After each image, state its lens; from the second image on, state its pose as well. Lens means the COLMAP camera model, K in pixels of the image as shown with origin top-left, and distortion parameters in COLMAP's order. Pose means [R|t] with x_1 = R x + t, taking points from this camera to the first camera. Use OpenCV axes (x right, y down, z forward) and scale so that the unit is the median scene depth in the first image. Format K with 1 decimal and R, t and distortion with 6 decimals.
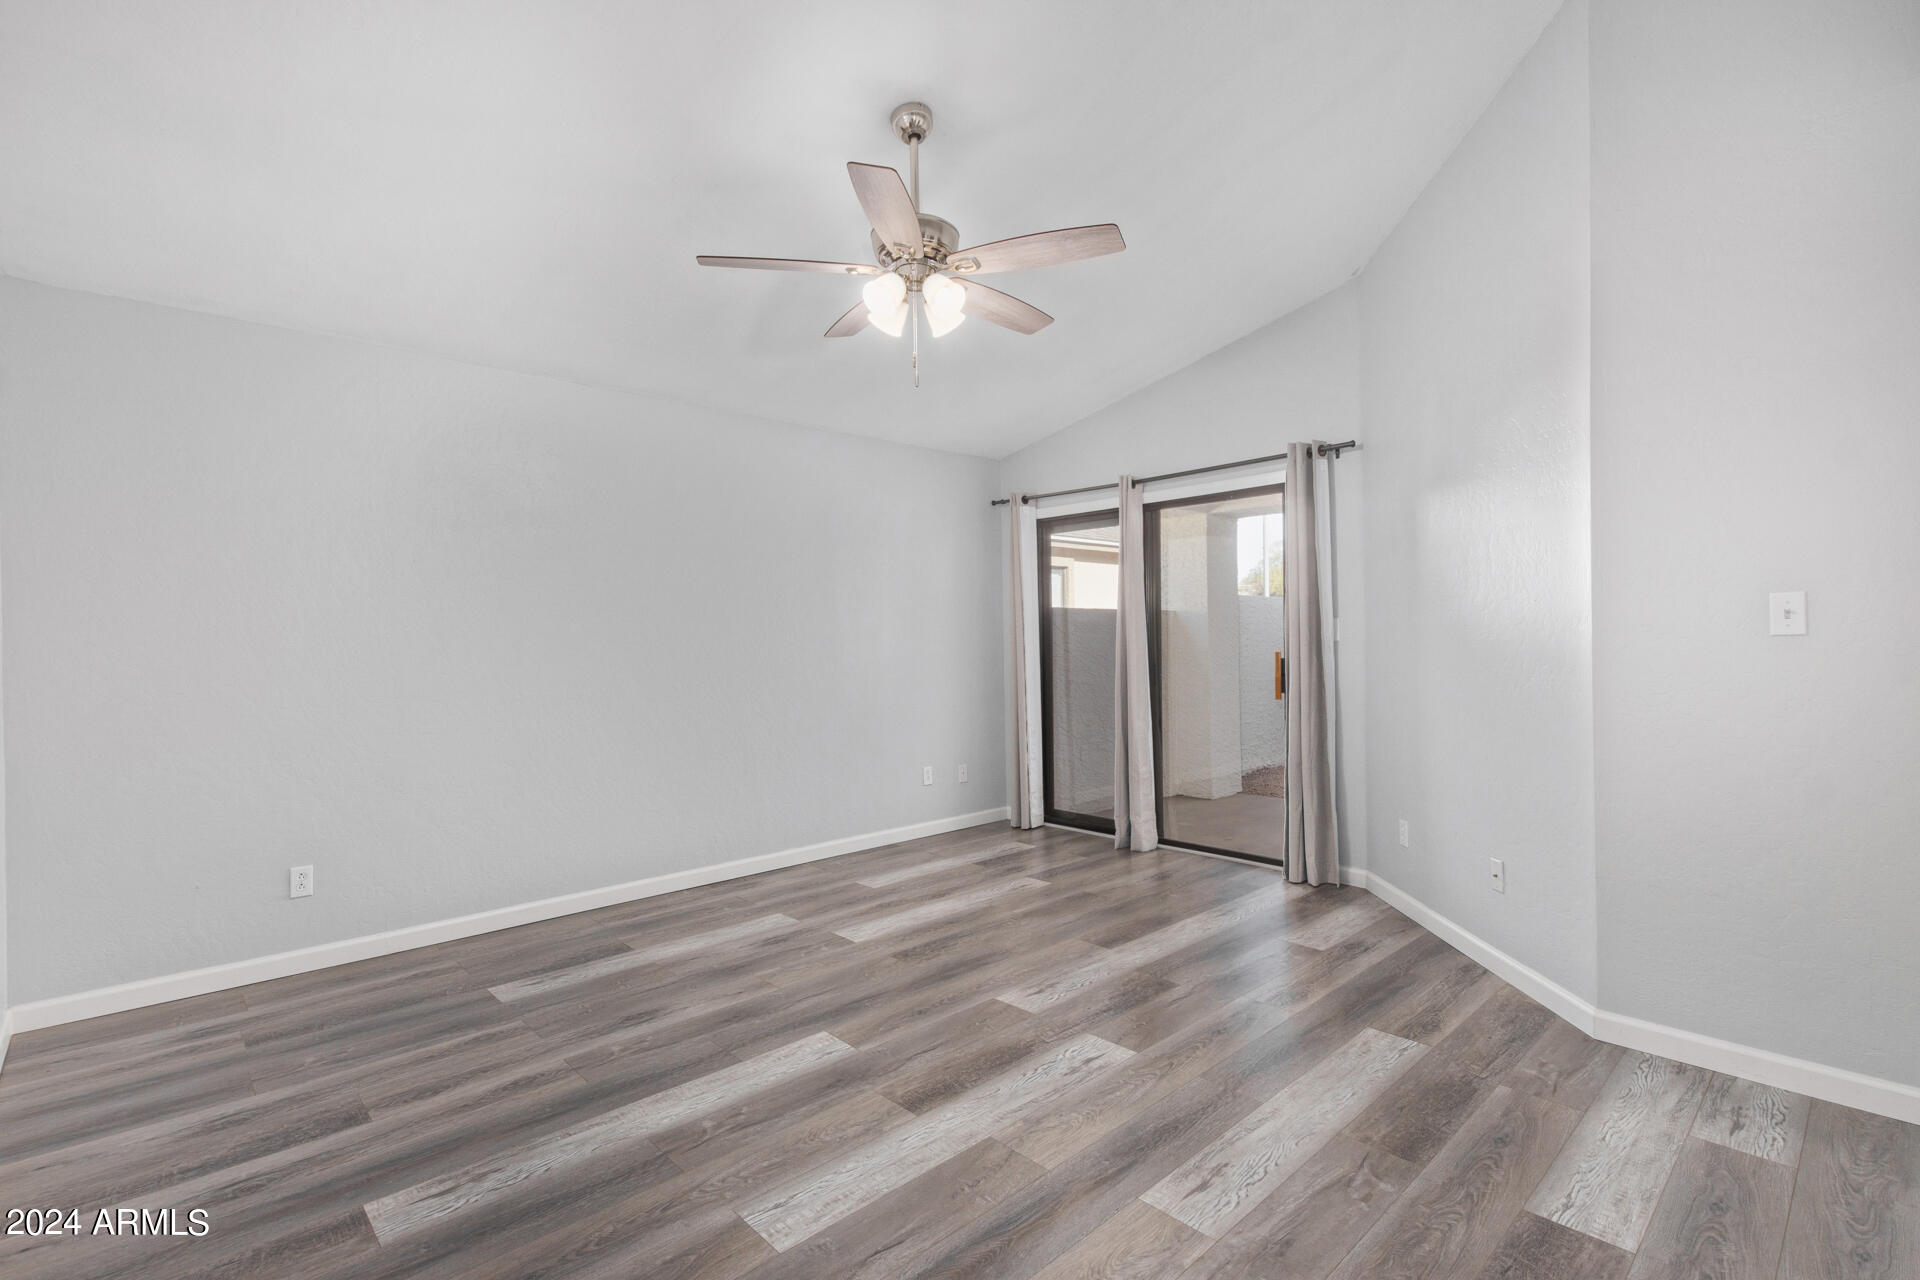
lens RADIAL K [[887.1, 0, 961.4], [0, 887.1, 641.3], [0, 0, 1]] dist [0.009918, -0.005235]
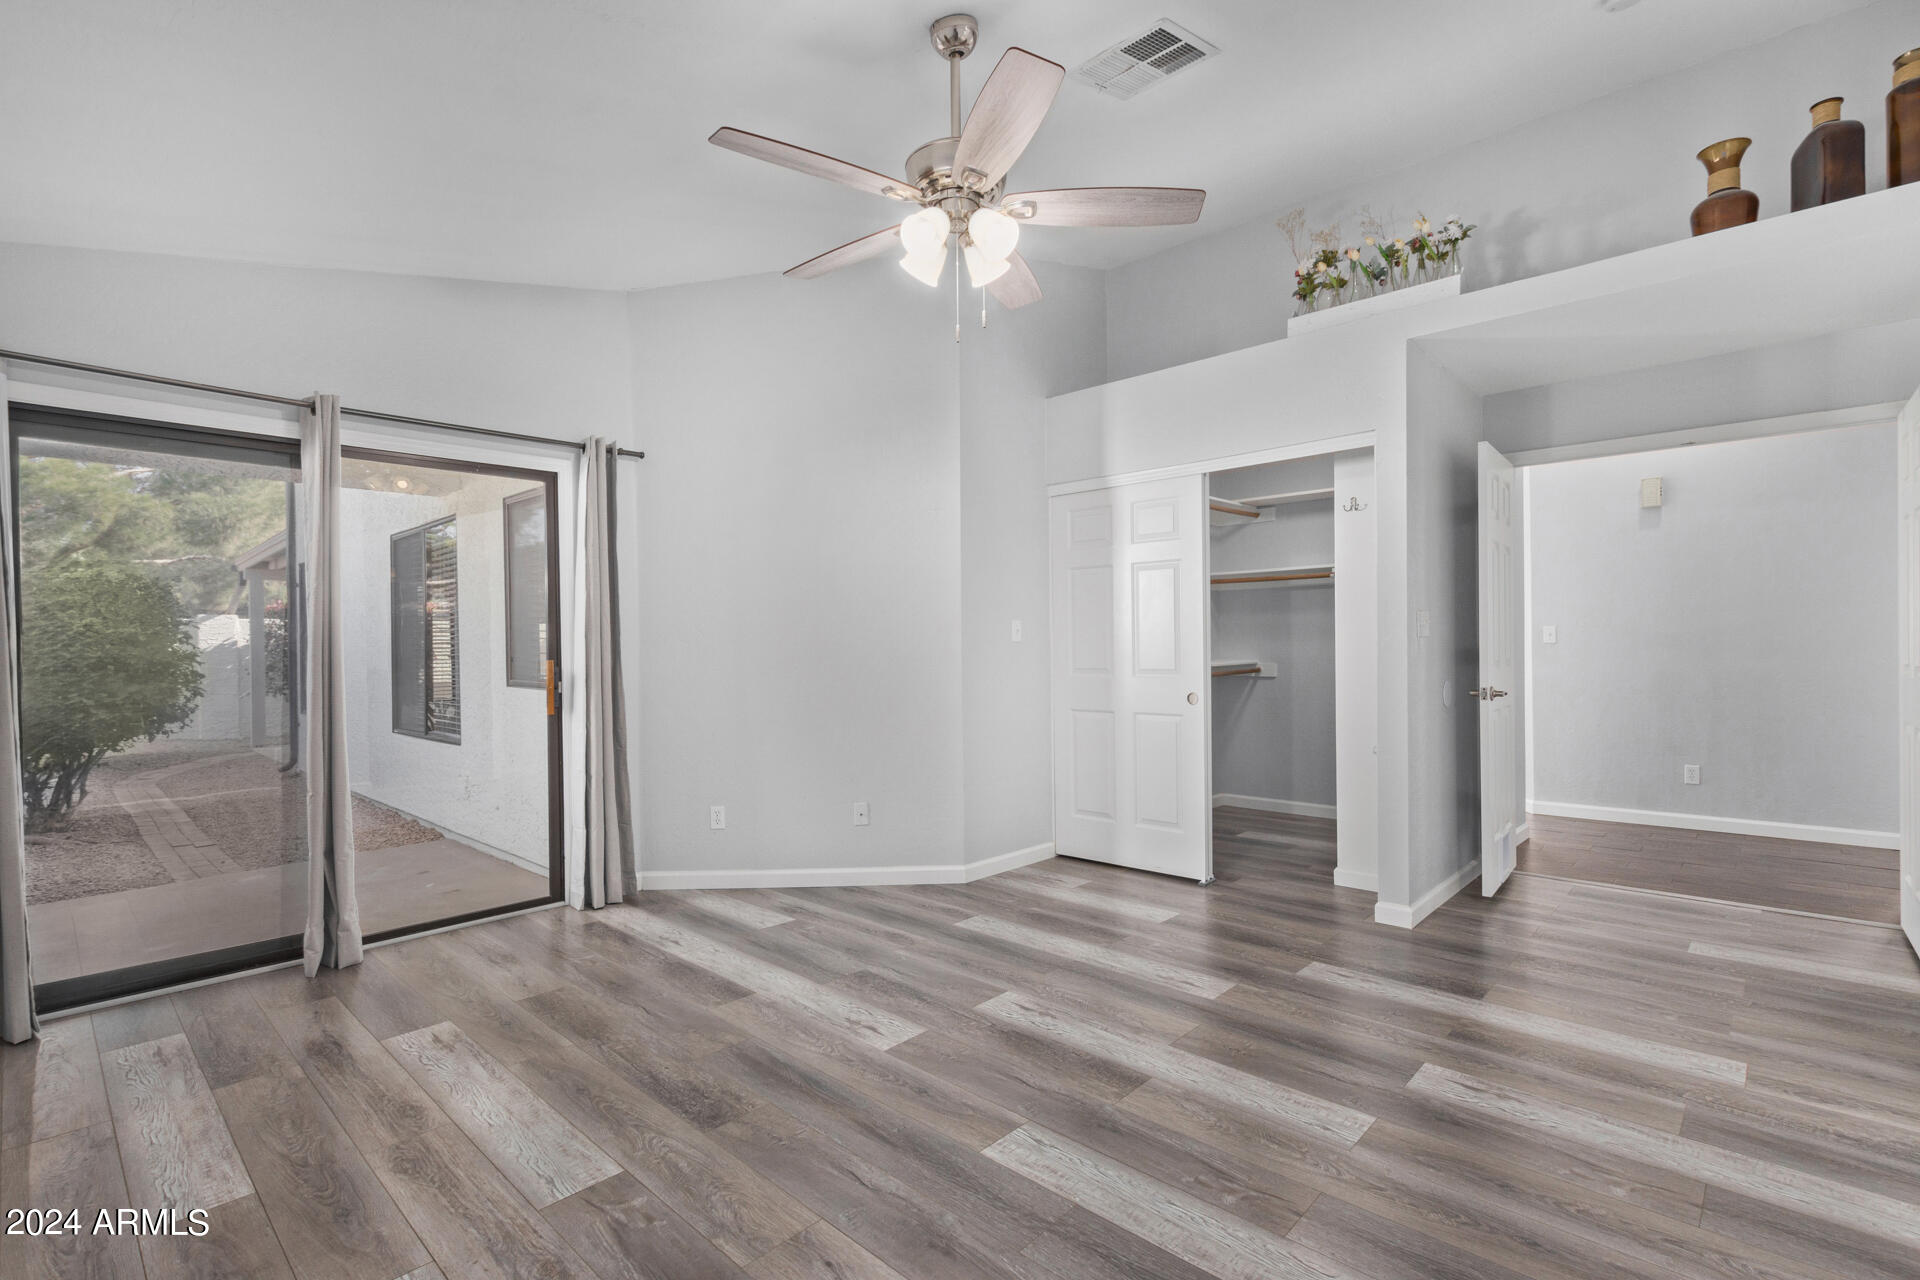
lens RADIAL K [[887.1, 0, 970.1], [0, 887.1, 641.2], [0, 0, 1]] dist [0.009918, -0.005235]
pose [[-0.072222, 0.016667, 0.997249, -0.902000], [0.011473, 0.999808, -0.015879, 0.018852], [-0.997323, 0.010295, -0.072399, 1.048897]]
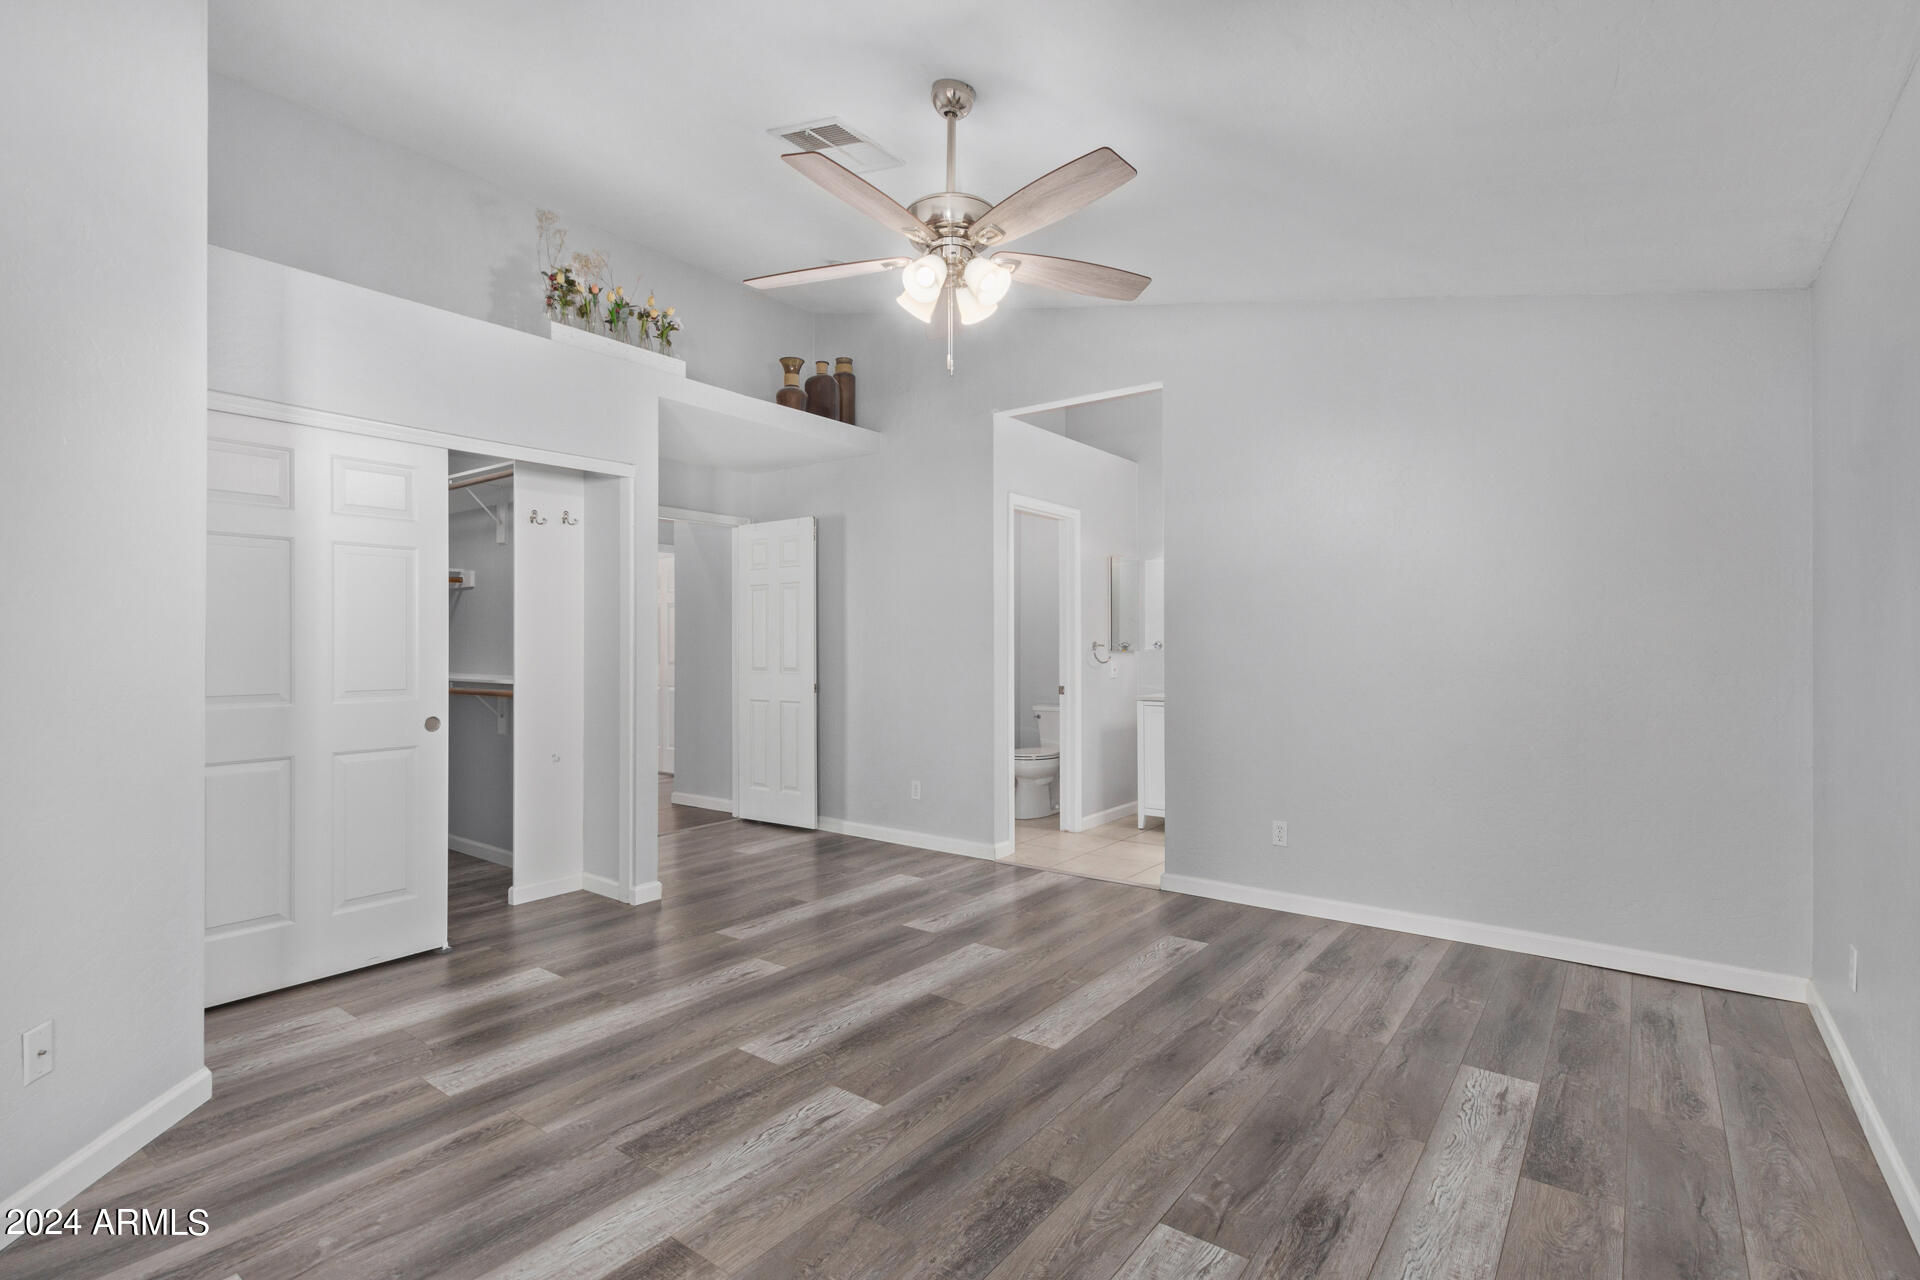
lens RADIAL K [[887.1, 0, 967.5], [0, 887.1, 639.8], [0, 0, 1]] dist [0.009918, -0.005235]
pose [[-0.984491, 0.013647, -0.174904, 0.101785], [0.014951, 0.999869, -0.006145, -0.000666], [0.174797, -0.008665, -0.984566, 1.917925]]
